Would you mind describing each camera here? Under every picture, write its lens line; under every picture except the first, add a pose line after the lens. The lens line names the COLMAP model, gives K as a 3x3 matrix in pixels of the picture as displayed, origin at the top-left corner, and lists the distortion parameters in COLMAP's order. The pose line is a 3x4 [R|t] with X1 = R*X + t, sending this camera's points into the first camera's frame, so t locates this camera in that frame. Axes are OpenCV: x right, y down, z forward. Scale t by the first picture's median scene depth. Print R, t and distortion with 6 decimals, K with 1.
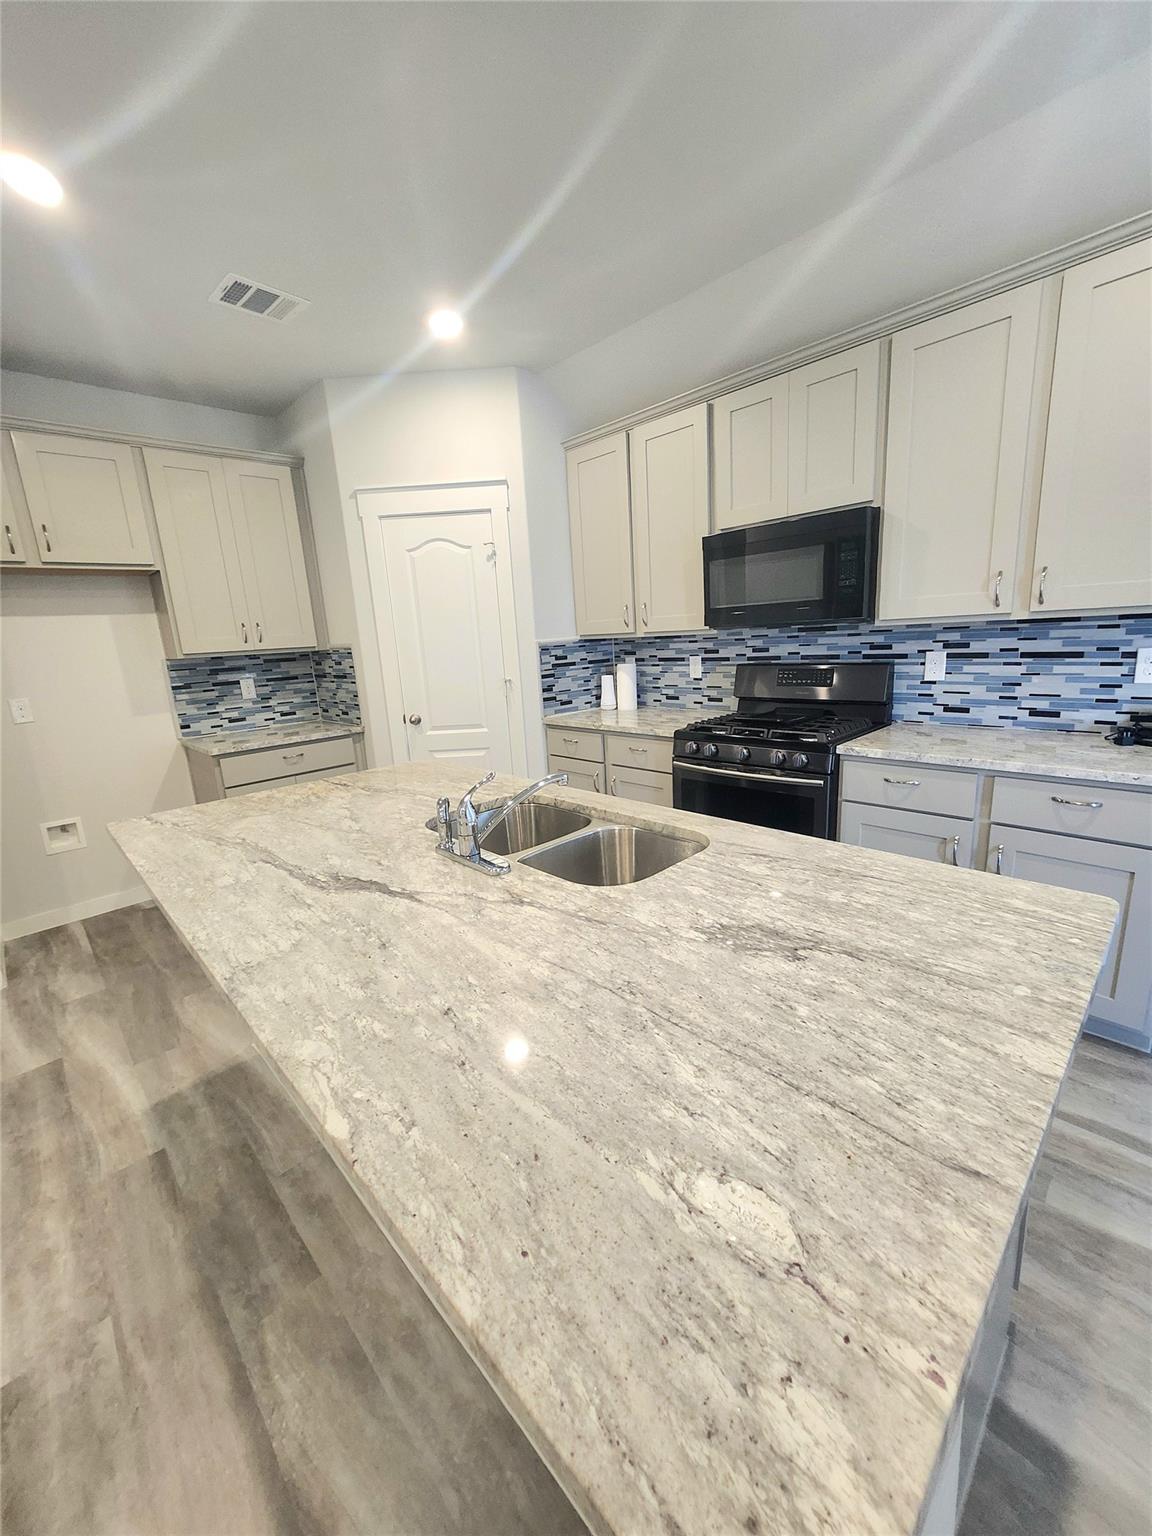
lens RADIAL K [[605.9, 0, 580.4], [0, 605.9, 767.4], [0, 0, 1]] dist [-0.001775, 0.001258]
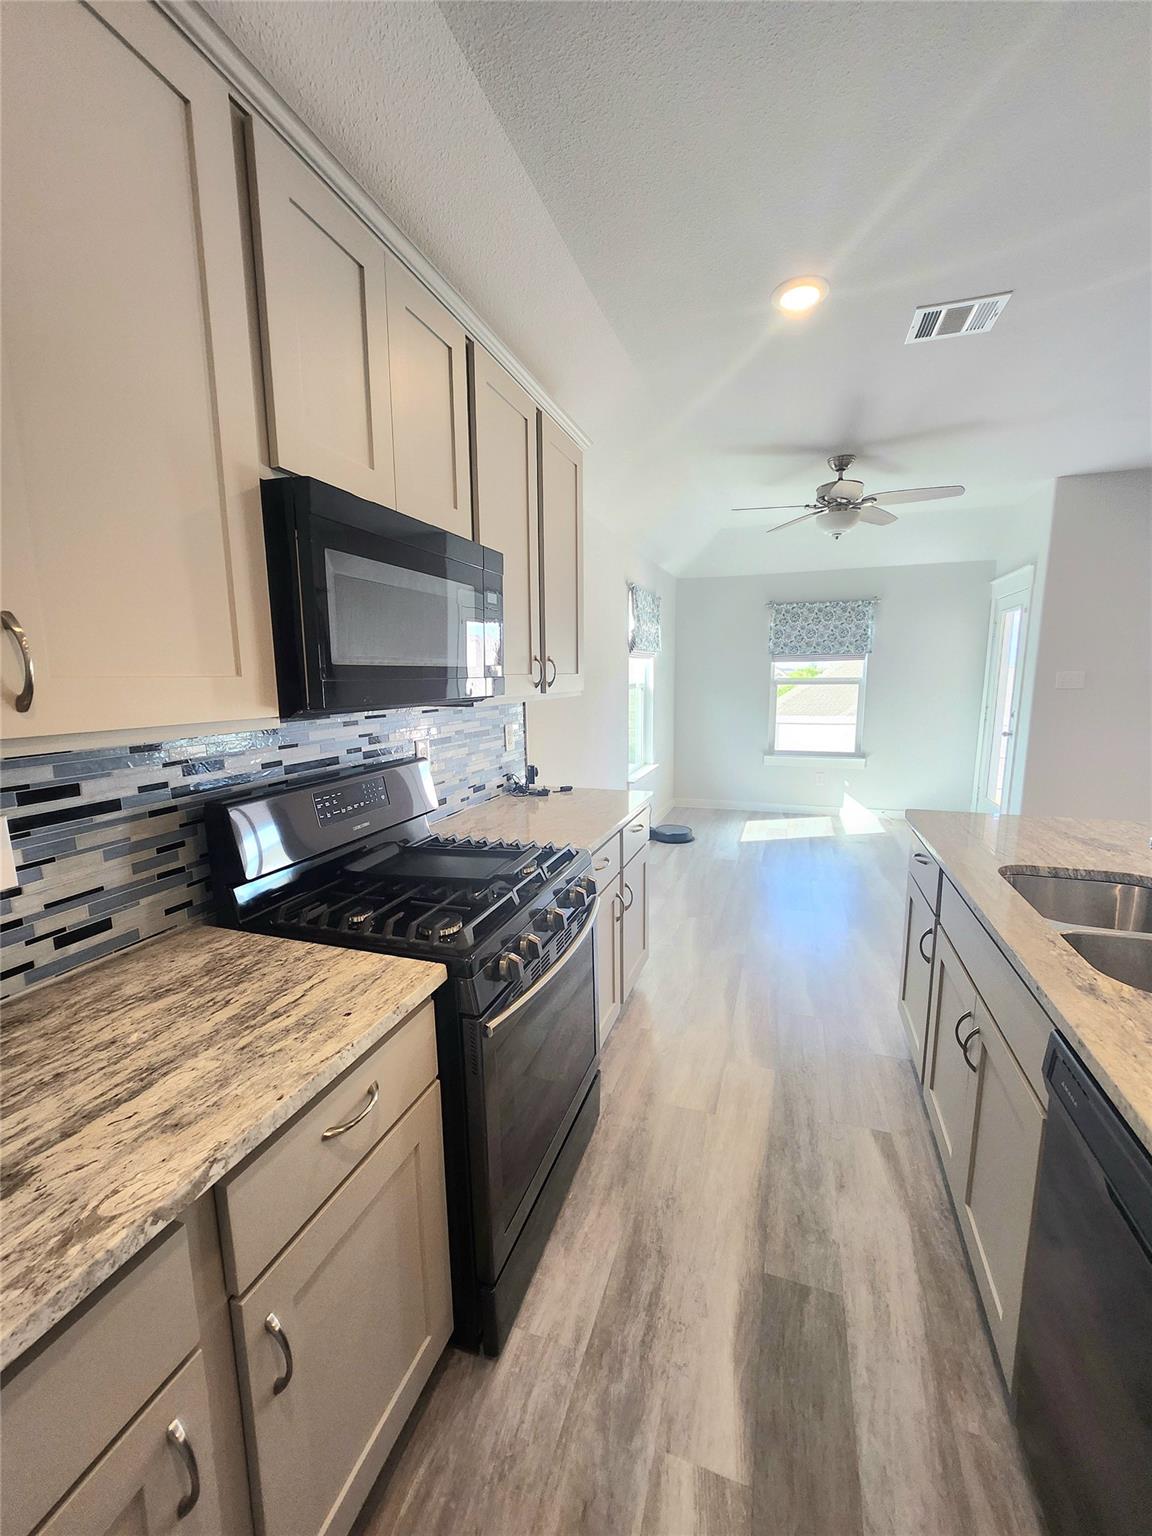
lens RADIAL K [[605.9, 0, 585.3], [0, 605.9, 771.8], [0, 0, 1]] dist [-0.001775, 0.001258]
pose [[-0.450691, -0.080006, 0.889087, -0.276103], [0.227986, 0.952630, 0.201294, -0.293991], [-0.863076, 0.293421, -0.411101, 1.288570]]
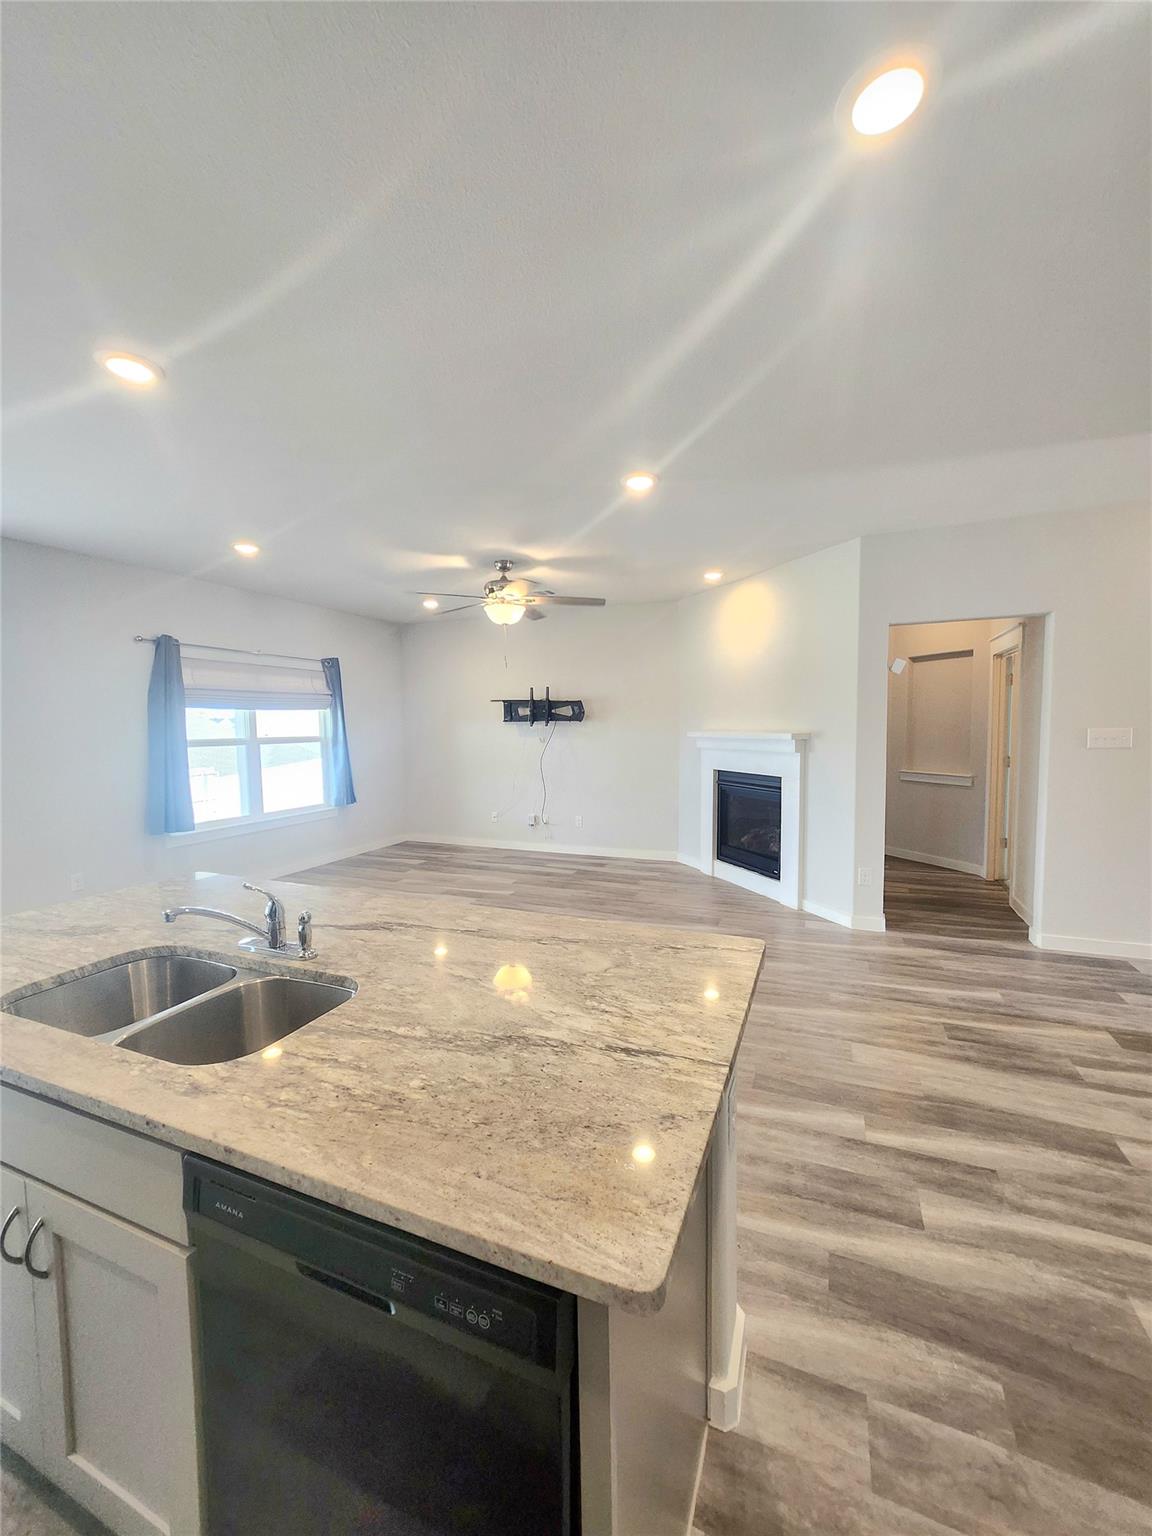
lens RADIAL K [[605.9, 0, 585.6], [0, 605.9, 773.8], [0, 0, 1]] dist [-0.001775, 0.001258]
pose [[-0.911098, 0.098495, -0.400248, -0.166643], [-0.028274, 0.953809, 0.299079, -0.313605], [0.411218, 0.283807, -0.866229, 1.253107]]
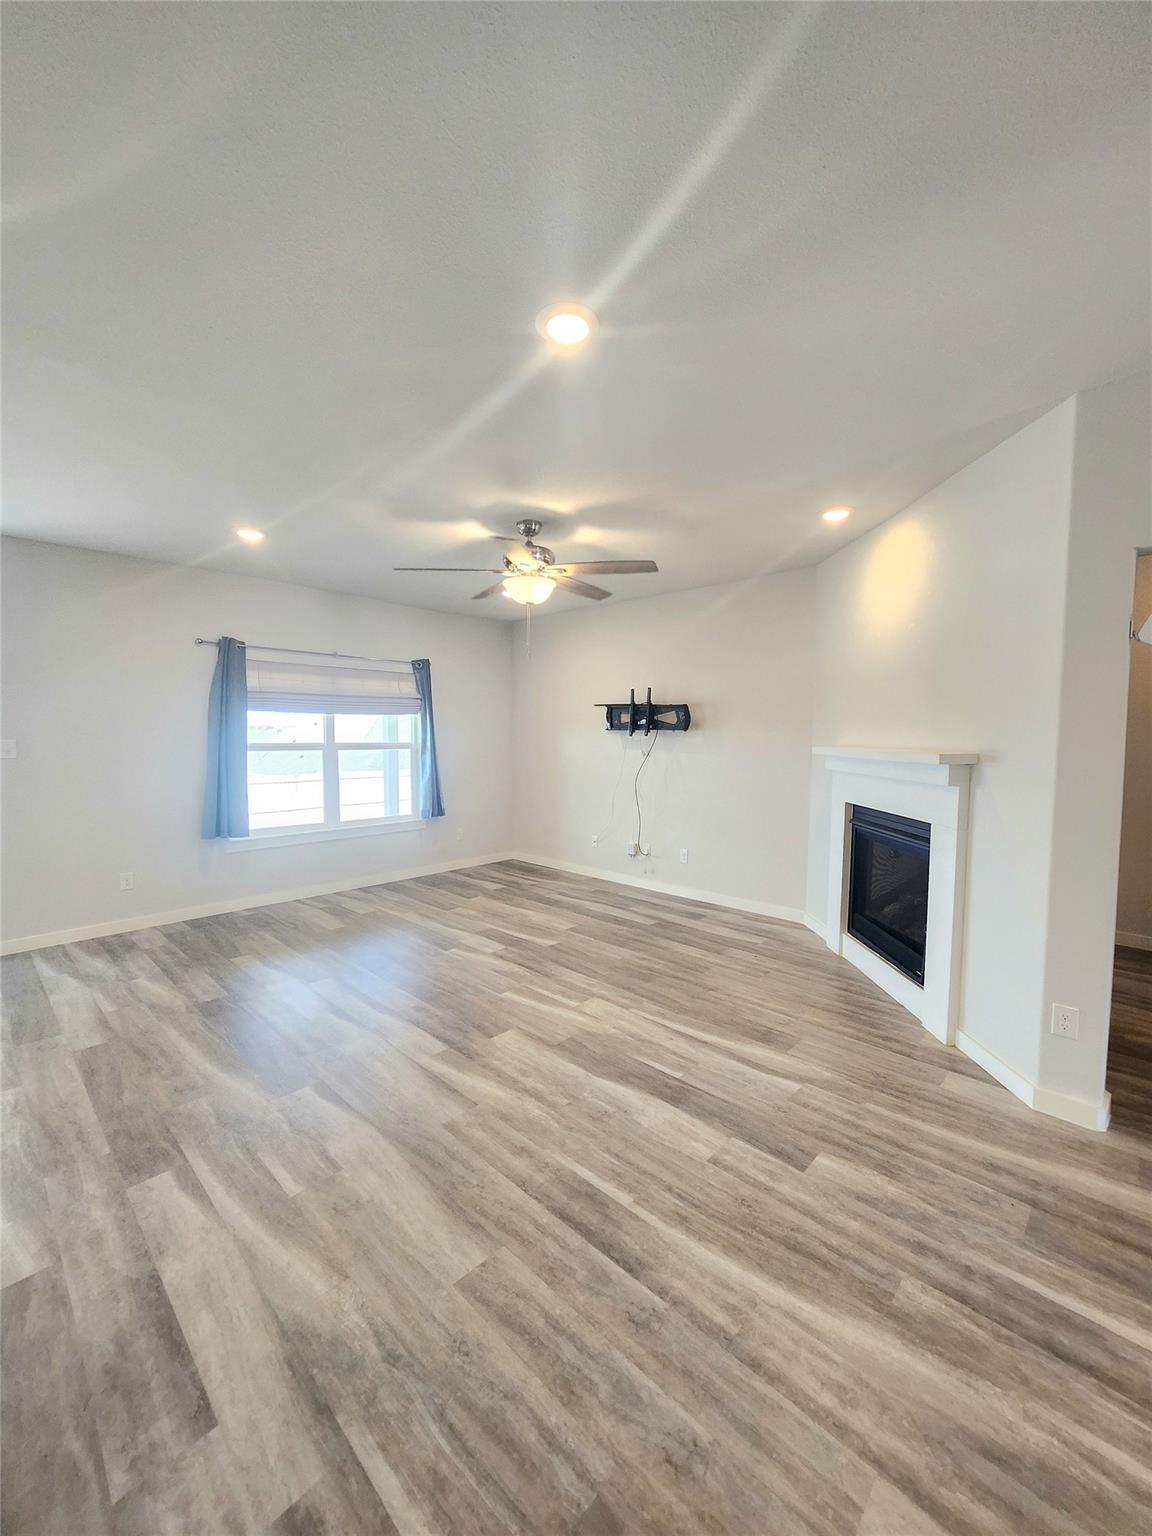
lens RADIAL K [[605.9, 0, 592.1], [0, 605.9, 775.5], [0, 0, 1]] dist [-0.001775, 0.001258]
pose [[-0.997523, 0.053932, -0.045151, -0.851474], [0.038963, 0.958132, 0.283663, -0.188798], [0.058559, 0.281201, -0.957861, 0.890670]]
